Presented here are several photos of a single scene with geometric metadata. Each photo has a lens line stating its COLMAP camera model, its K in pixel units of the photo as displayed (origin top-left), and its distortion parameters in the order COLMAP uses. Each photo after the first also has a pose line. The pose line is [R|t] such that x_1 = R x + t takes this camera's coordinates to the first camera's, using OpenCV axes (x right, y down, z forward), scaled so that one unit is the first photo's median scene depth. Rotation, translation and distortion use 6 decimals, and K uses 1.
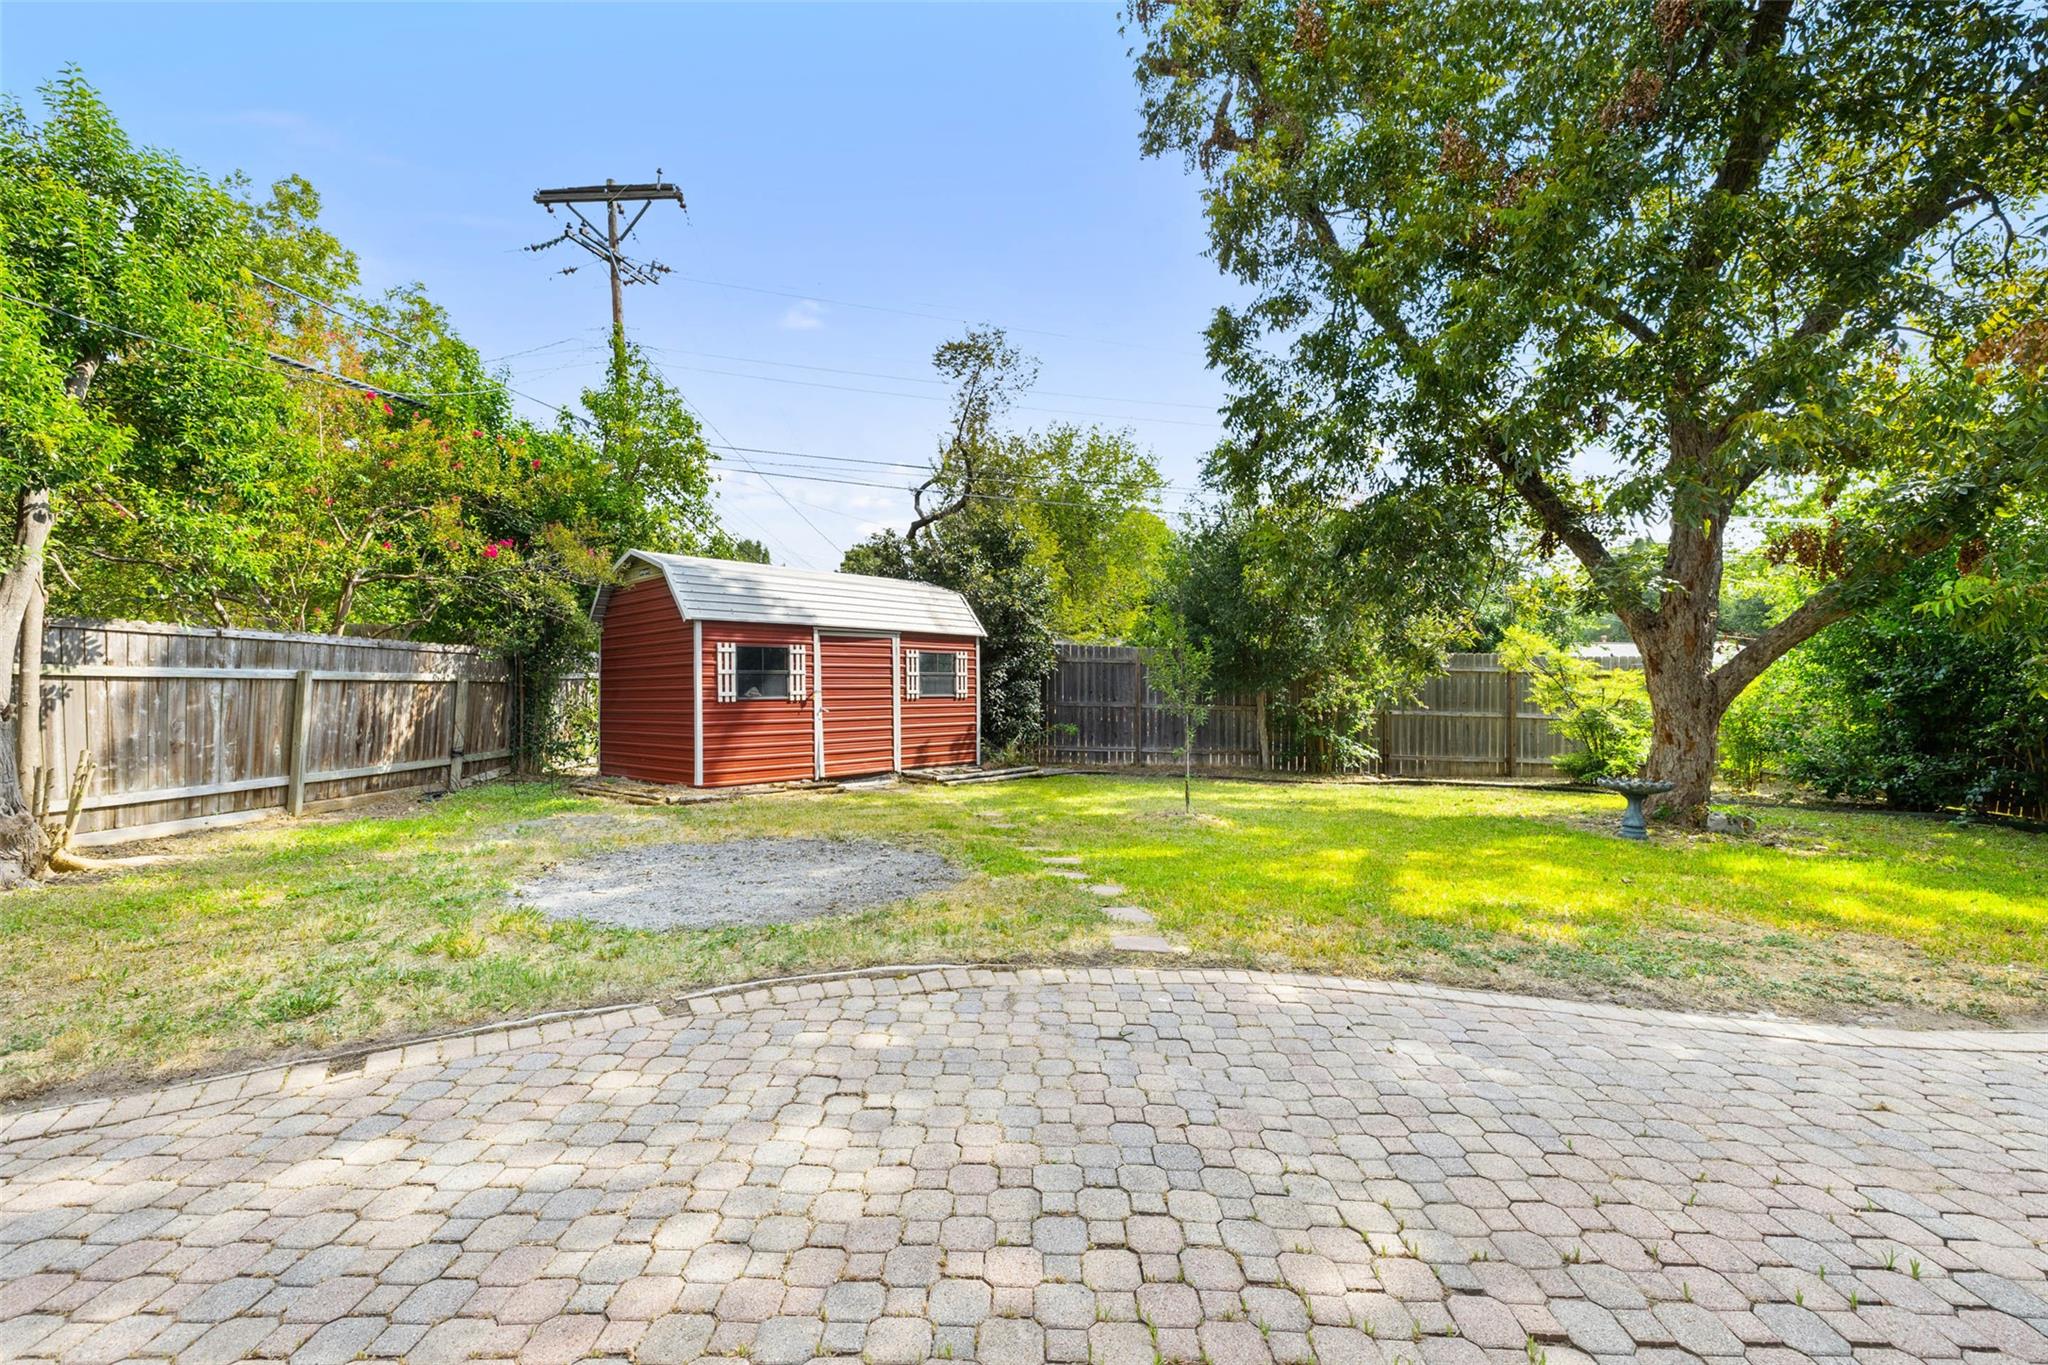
lens RADIAL K [[858.6, 0, 1024.0], [0, 858.6, 682.5], [0, 0, 1]] dist [0.000039, -0.000009]
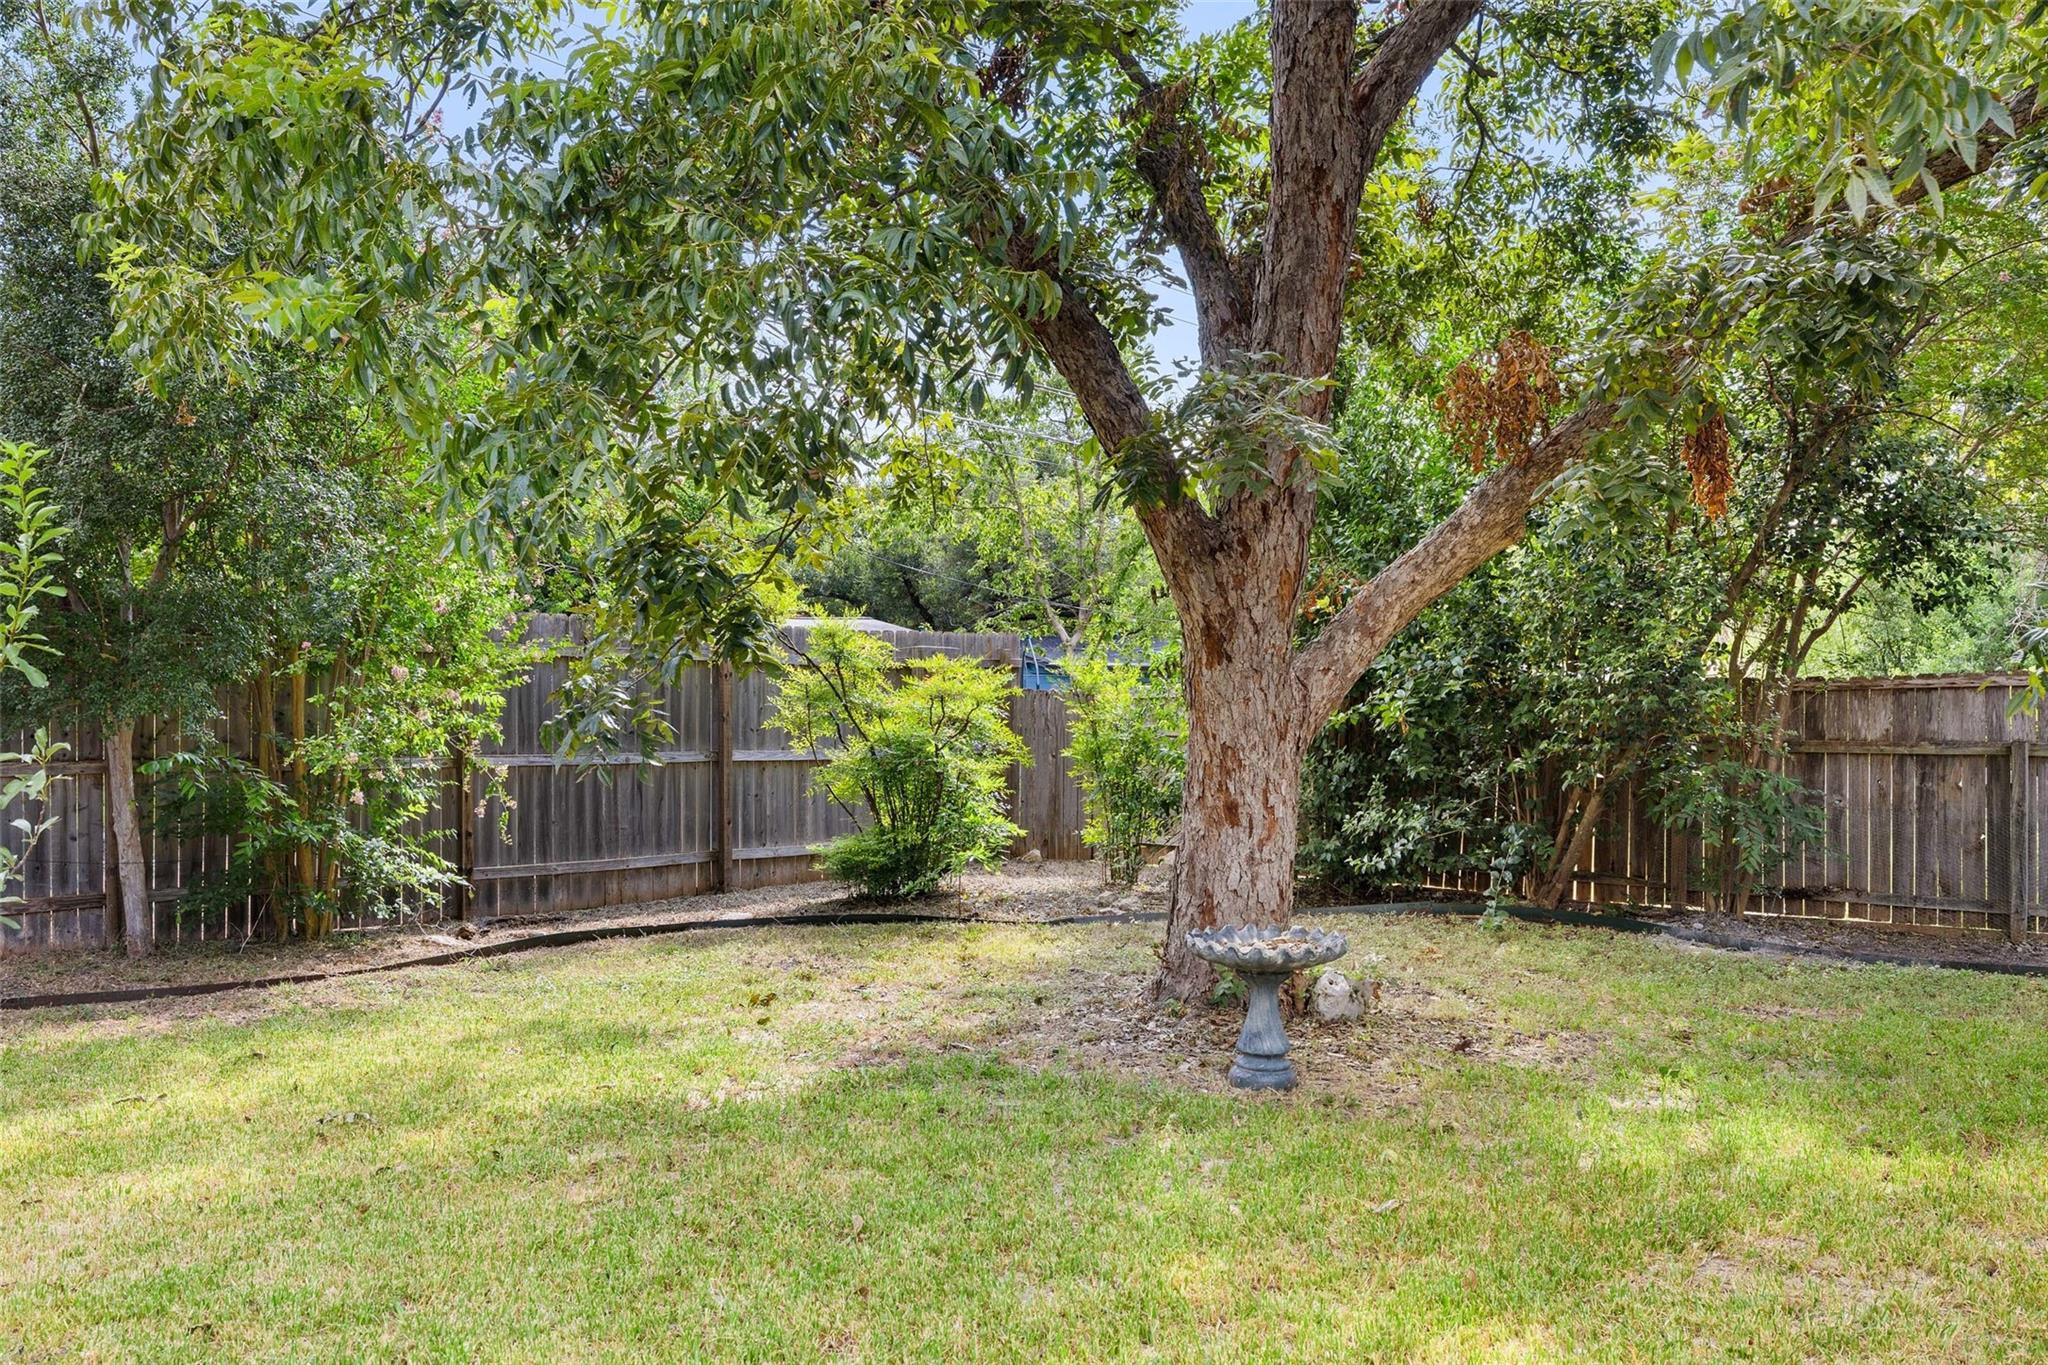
lens RADIAL K [[1512.2, 0, 1024.0], [0, 1512.2, 682.5], [0, 0, 1]] dist [-0.000665, -0.000155]
pose [[0.660742, -0.005415, 0.750593, 0.130983], [0.006973, 0.999975, 0.001076, -0.001840], [-0.750580, 0.004522, 0.660764, 0.652338]]
